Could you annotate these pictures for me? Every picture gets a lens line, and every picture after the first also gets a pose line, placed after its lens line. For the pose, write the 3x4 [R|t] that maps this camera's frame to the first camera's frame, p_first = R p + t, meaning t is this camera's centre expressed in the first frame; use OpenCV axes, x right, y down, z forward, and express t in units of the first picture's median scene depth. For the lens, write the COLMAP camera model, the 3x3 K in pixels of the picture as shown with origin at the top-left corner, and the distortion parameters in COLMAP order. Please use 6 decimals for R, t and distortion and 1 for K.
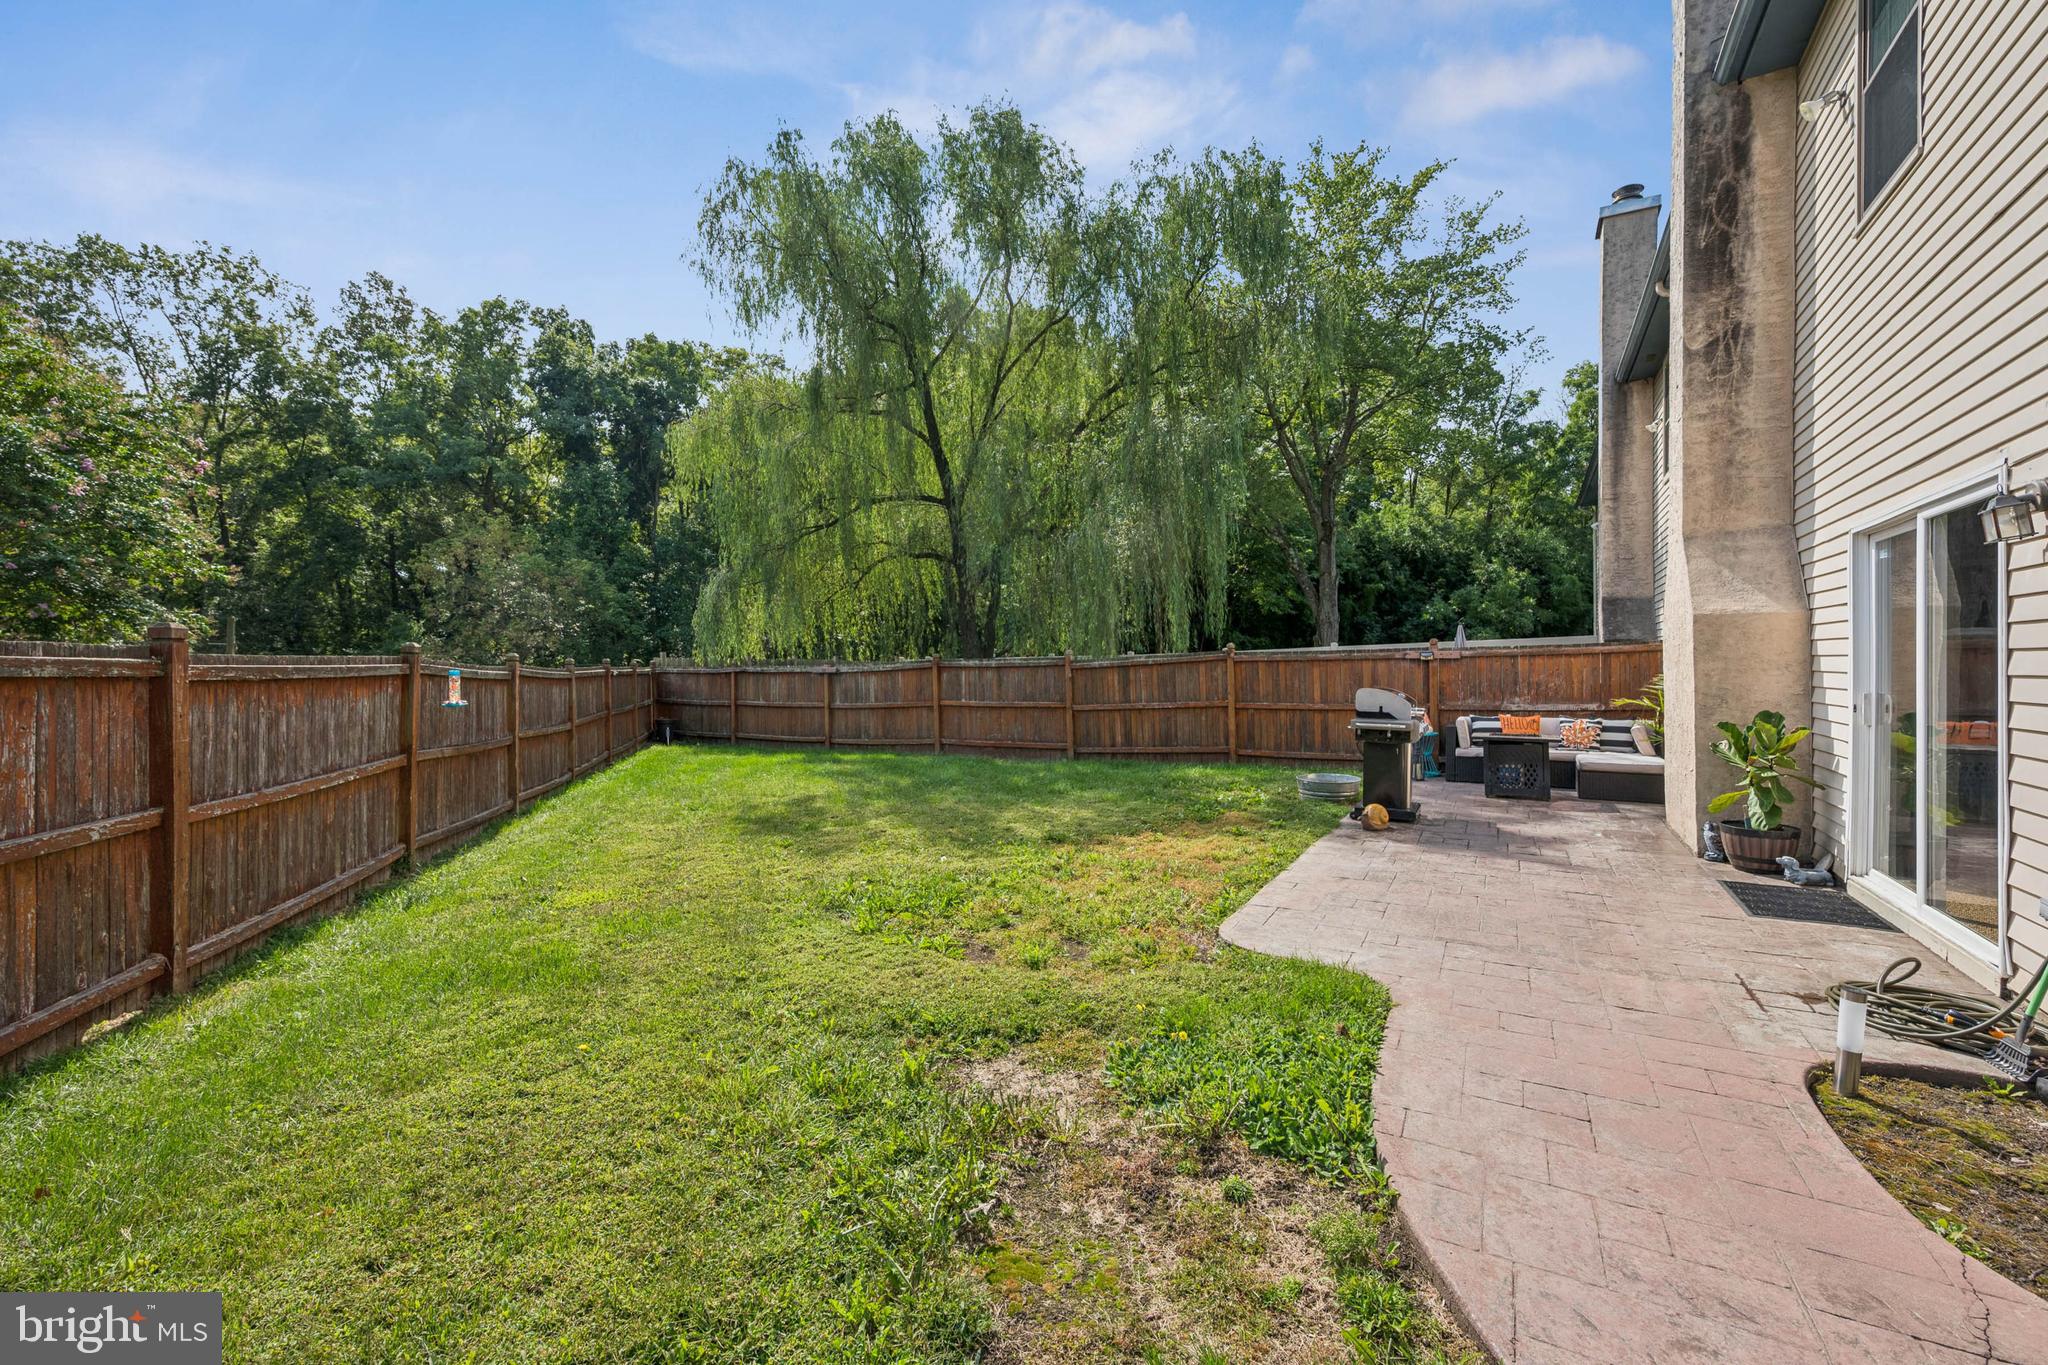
lens RADIAL K [[876.9, 0, 1022.7], [0, 876.9, 672.5], [0, 0, 1]] dist [0.001659, 0.000247]
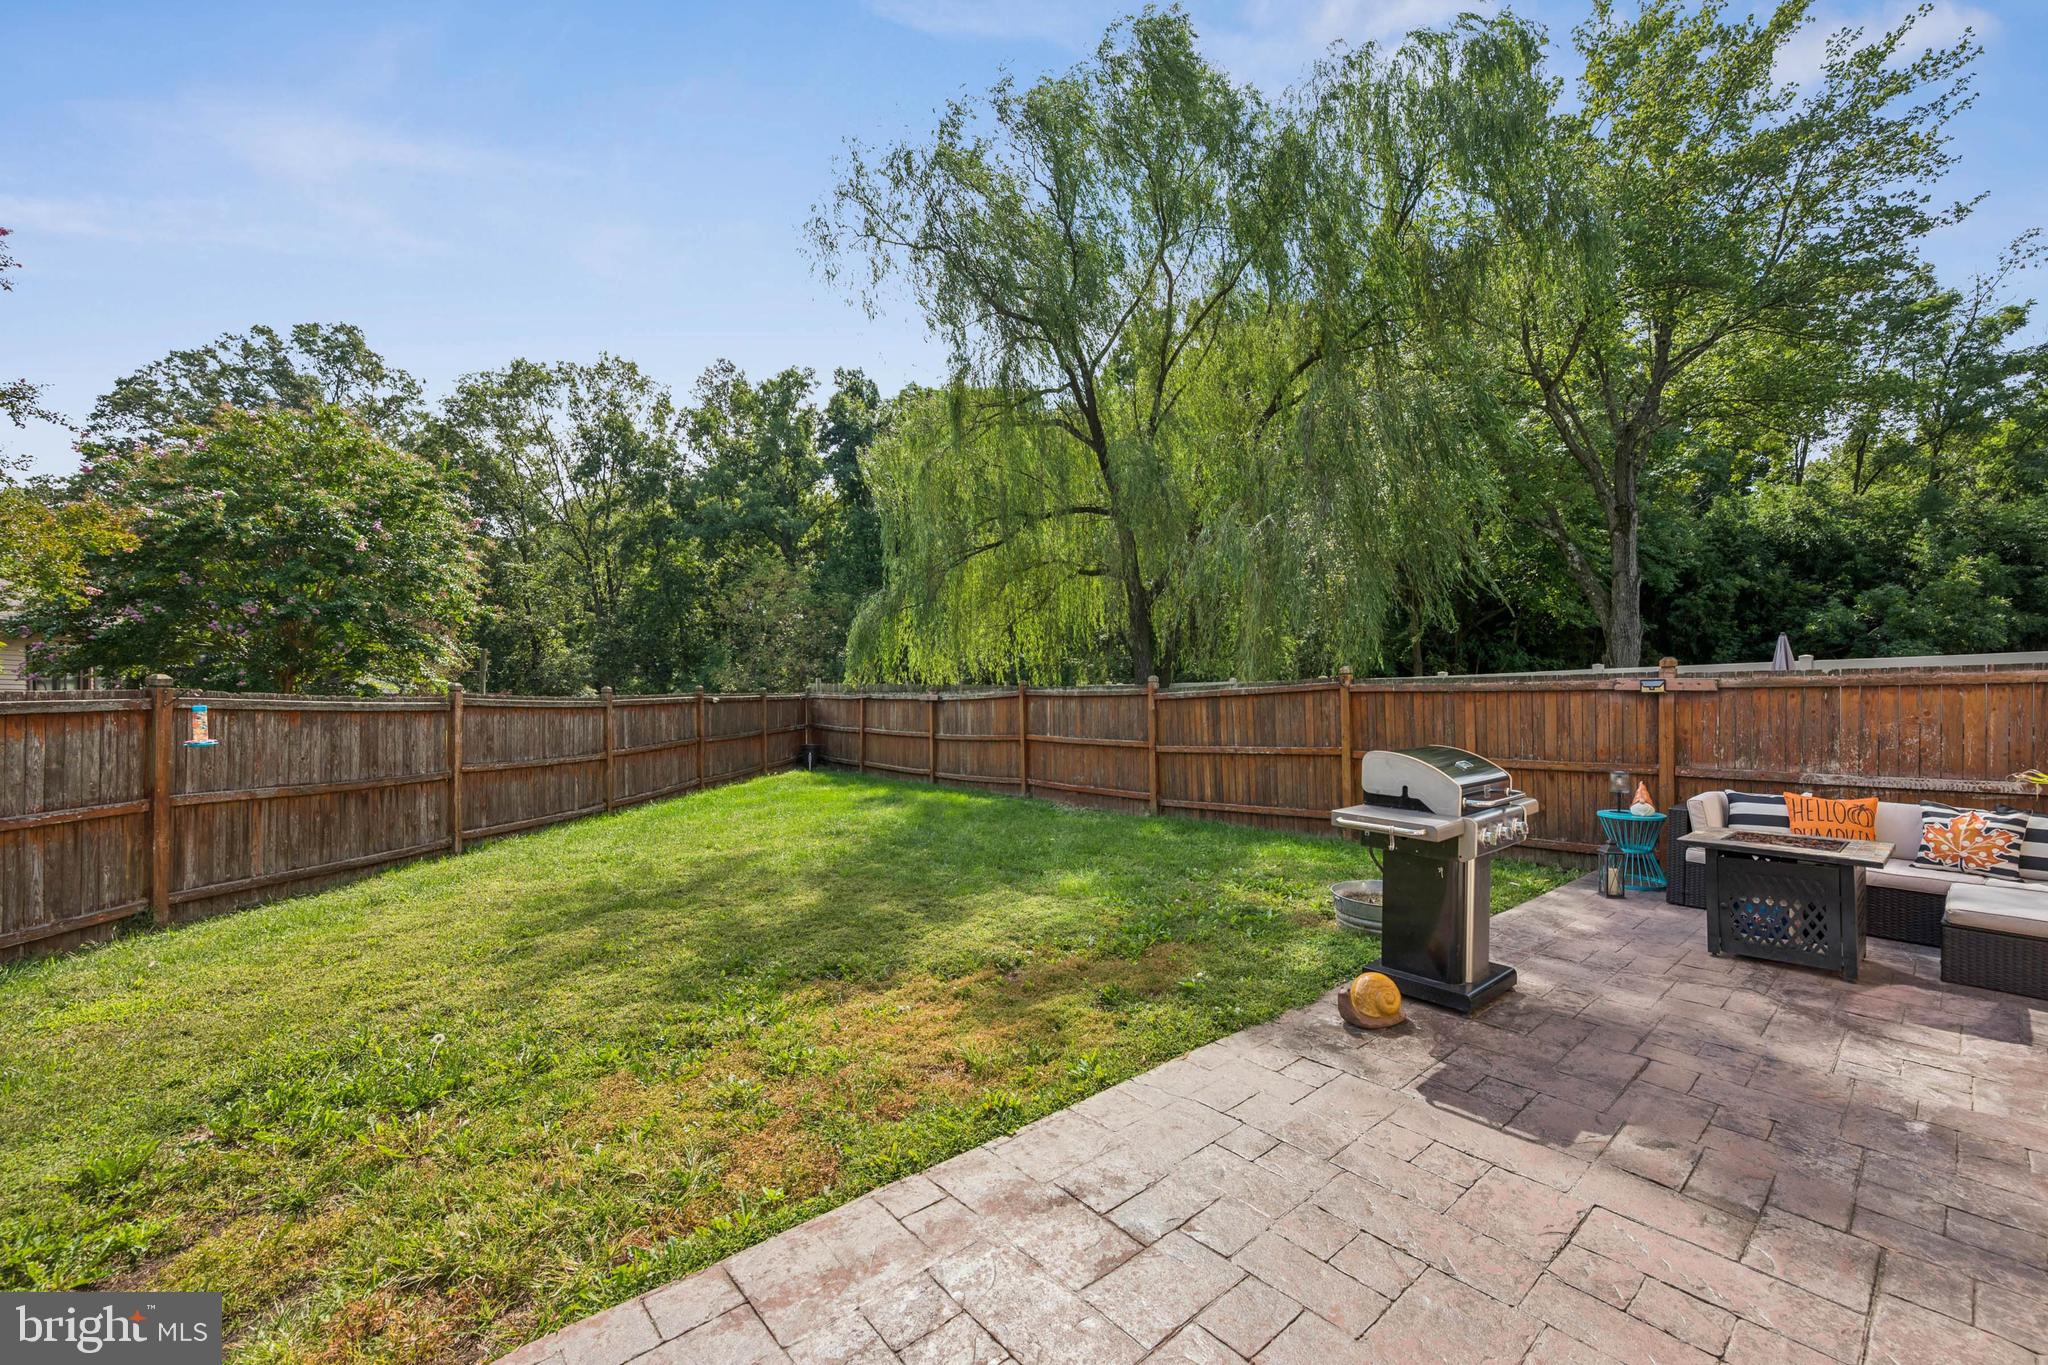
lens RADIAL K [[829.0, 0, 1028.2], [0, 829.0, 696.1], [0, 0, 1]] dist [0.001064, 0.000476]
pose [[0.936198, 0.006694, -0.351410, 0.144840], [-0.005724, 0.999976, 0.003798, -0.006509], [0.351427, -0.001544, 0.936214, 0.175939]]
